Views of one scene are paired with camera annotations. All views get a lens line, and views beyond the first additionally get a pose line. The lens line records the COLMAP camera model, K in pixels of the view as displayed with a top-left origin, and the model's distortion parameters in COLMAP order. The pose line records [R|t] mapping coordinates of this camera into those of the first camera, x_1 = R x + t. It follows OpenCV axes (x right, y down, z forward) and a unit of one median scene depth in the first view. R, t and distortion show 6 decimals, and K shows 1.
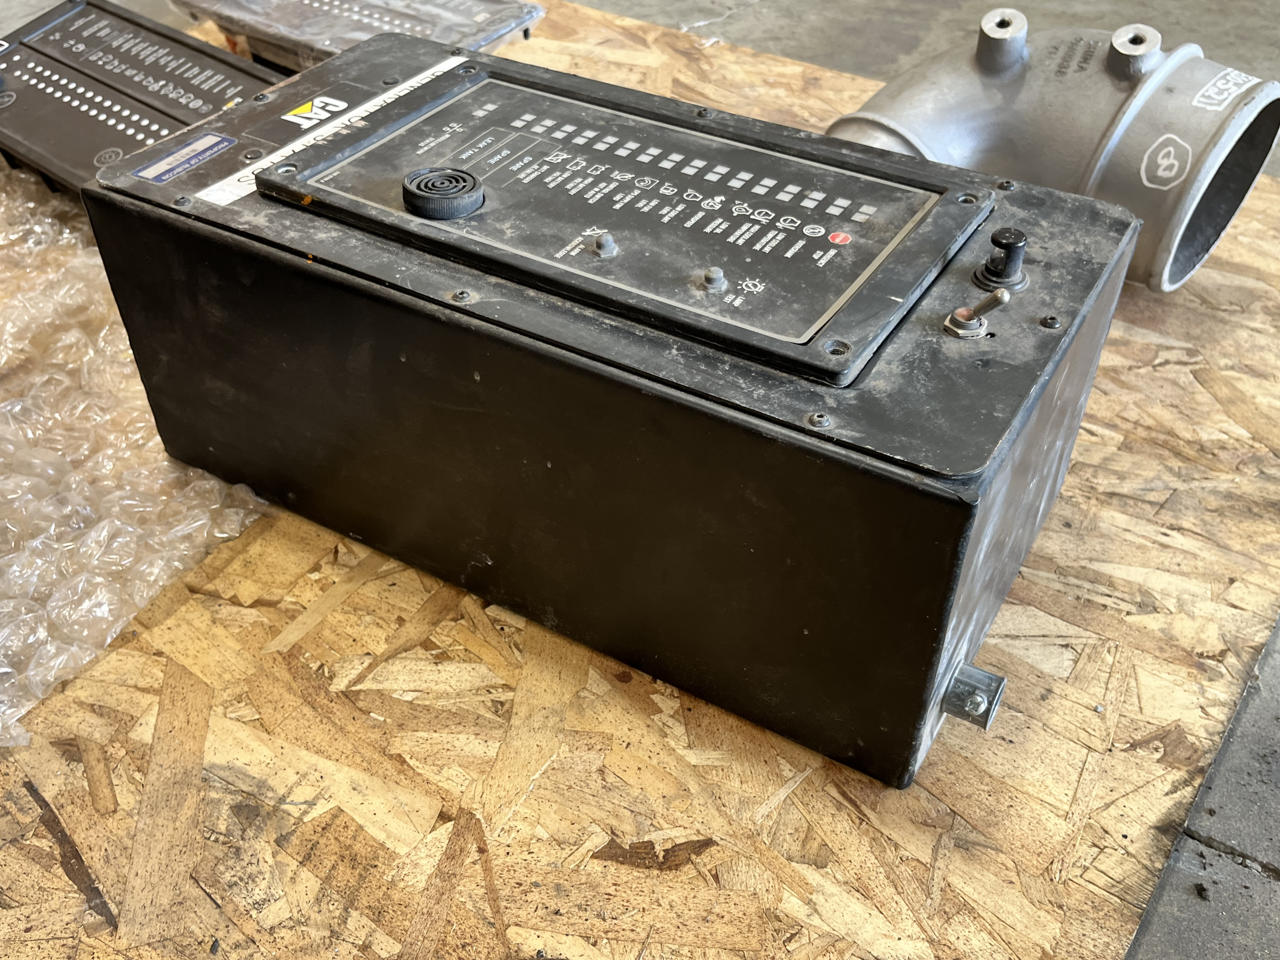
lens RADIAL K [[1209.5, 0, 625.7], [0, 1209.5, 484.8], [0, 0, 1]] dist [0.018682, -0.001830]
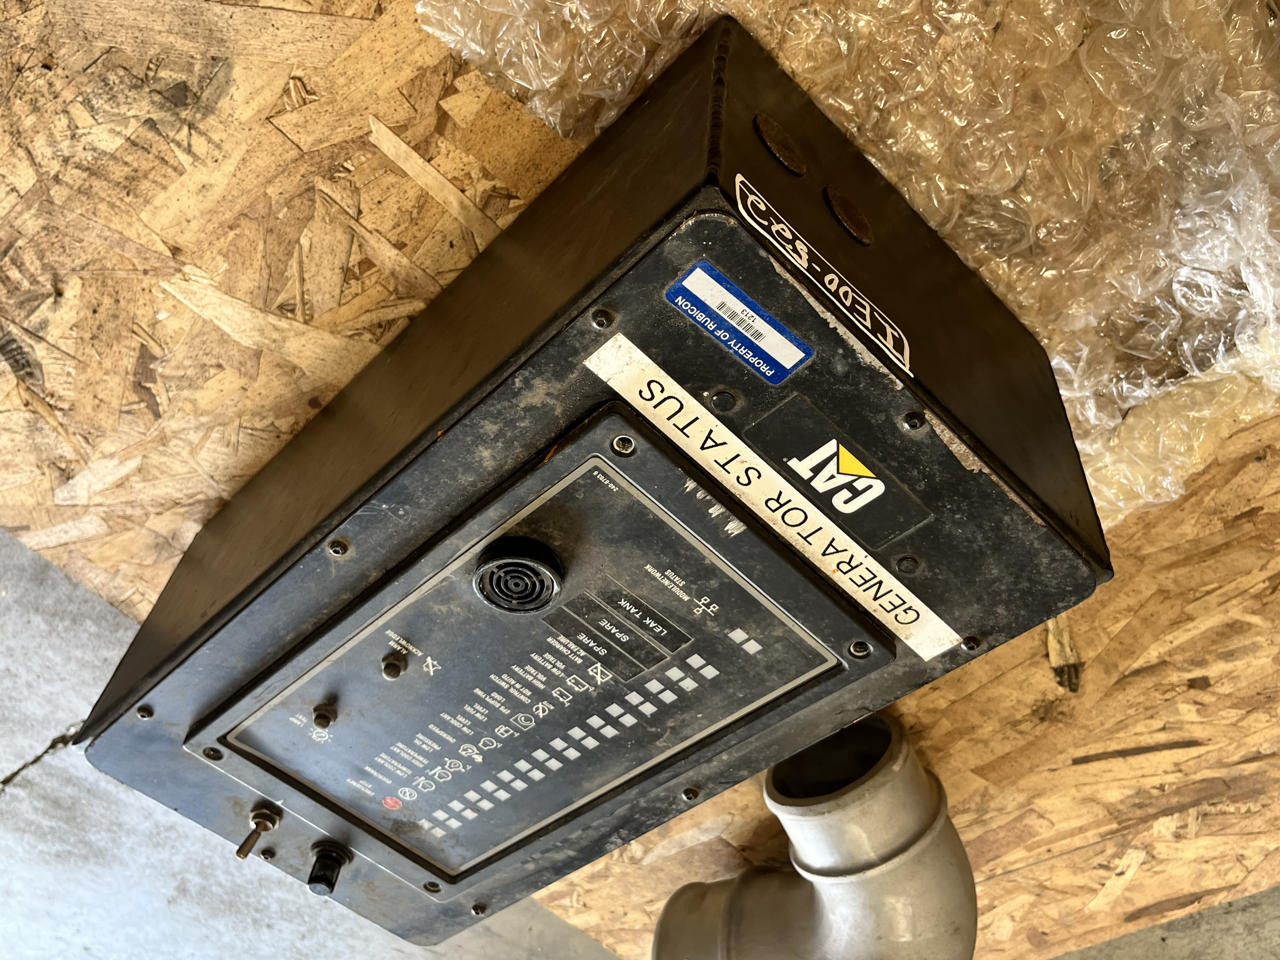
lens RADIAL K [[1203.5, 0, 640.0], [0, 1203.5, 480.0], [0, 0, 1]] dist [0.068059, -0.097616]
pose [[-0.218212, 0.743104, 0.632598, -0.786655], [-0.560520, -0.626068, 0.542085, -0.728796], [0.798875, -0.236294, 0.553140, 0.599774]]
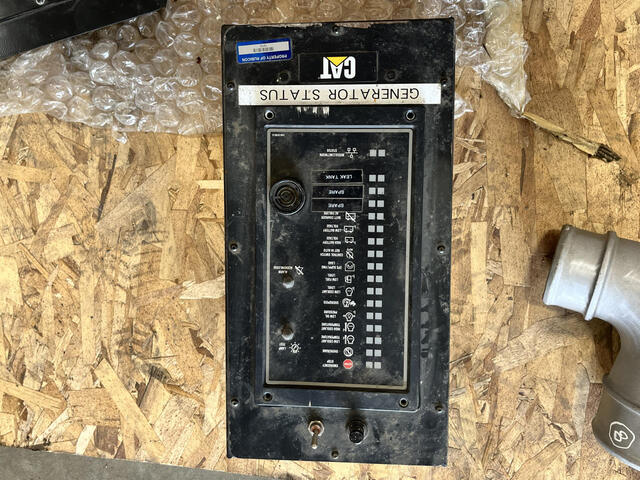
lens RADIAL K [[601.8, 0, 320.0], [0, 601.8, 240.0], [0, 0, 1]] dist [0.068059, -0.097616]
pose [[0.521102, 0.853075, 0.026774, -0.082117], [-0.486671, 0.271221, 0.830416, -1.153677], [0.701145, -0.445761, 0.556501, 0.403413]]
